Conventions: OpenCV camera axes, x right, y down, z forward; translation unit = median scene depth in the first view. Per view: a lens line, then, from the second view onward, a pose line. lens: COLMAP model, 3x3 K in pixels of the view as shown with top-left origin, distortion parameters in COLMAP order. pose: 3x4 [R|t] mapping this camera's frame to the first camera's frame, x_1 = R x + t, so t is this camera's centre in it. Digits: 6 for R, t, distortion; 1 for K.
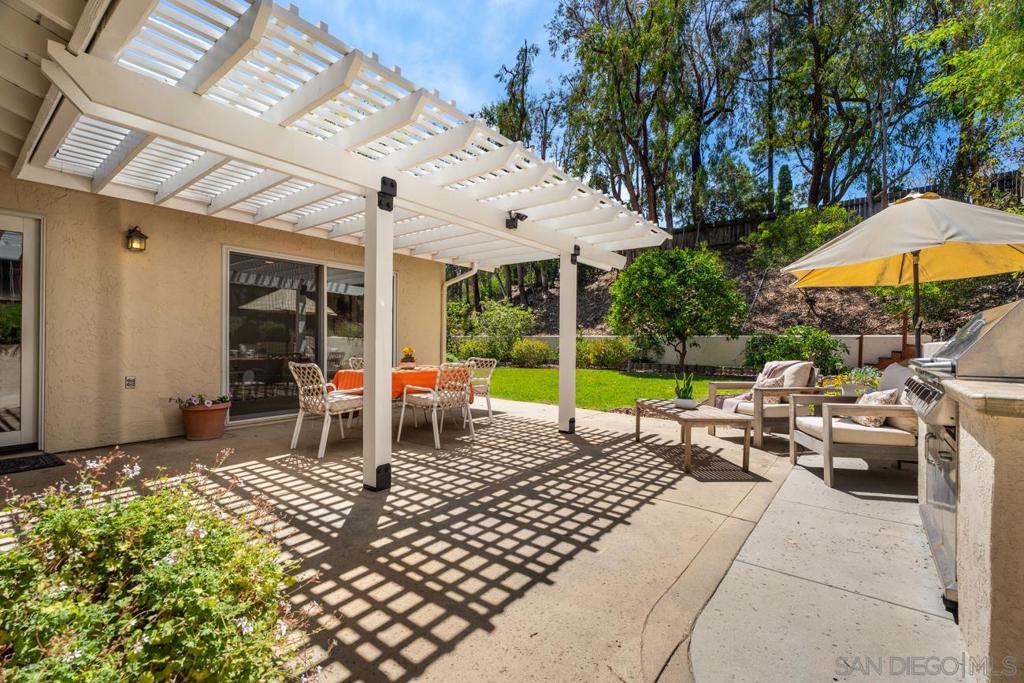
lens RADIAL K [[452.5, 0, 511.9], [0, 452.5, 340.5], [0, 0, 1]] dist [0.007199, -0.000818]
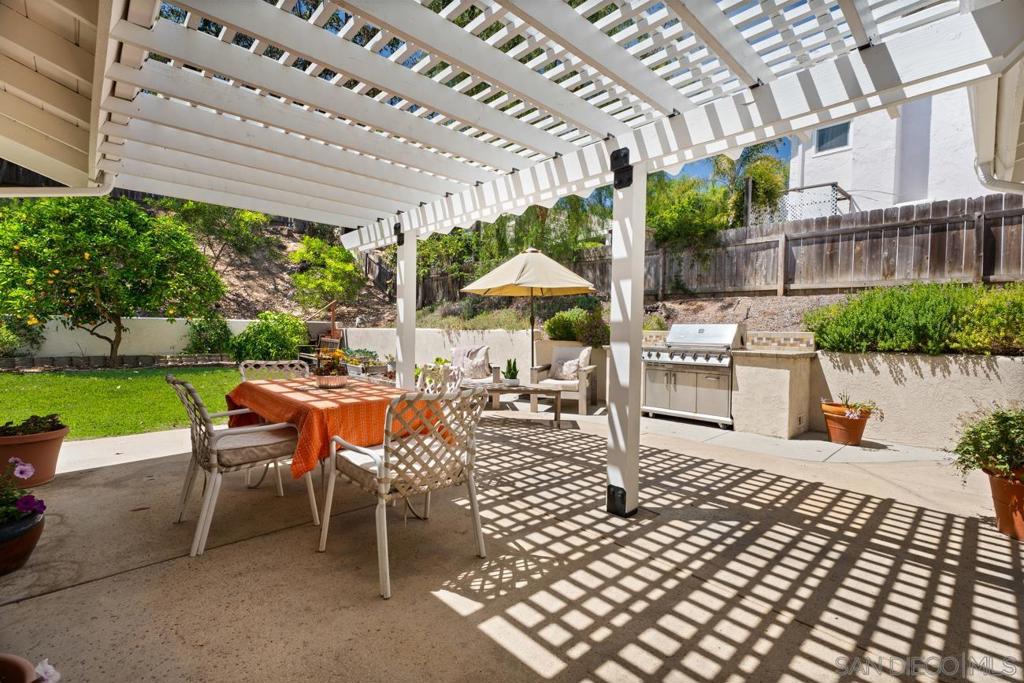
lens RADIAL K [[452.5, 0, 508.3], [0, 452.5, 339.1], [0, 0, 1]] dist [0.007199, -0.000818]
pose [[0.147039, -0.025532, 0.988801, -1.443501], [-0.015054, 0.999493, 0.028046, -0.034179], [-0.989016, -0.019009, 0.146580, 1.336190]]
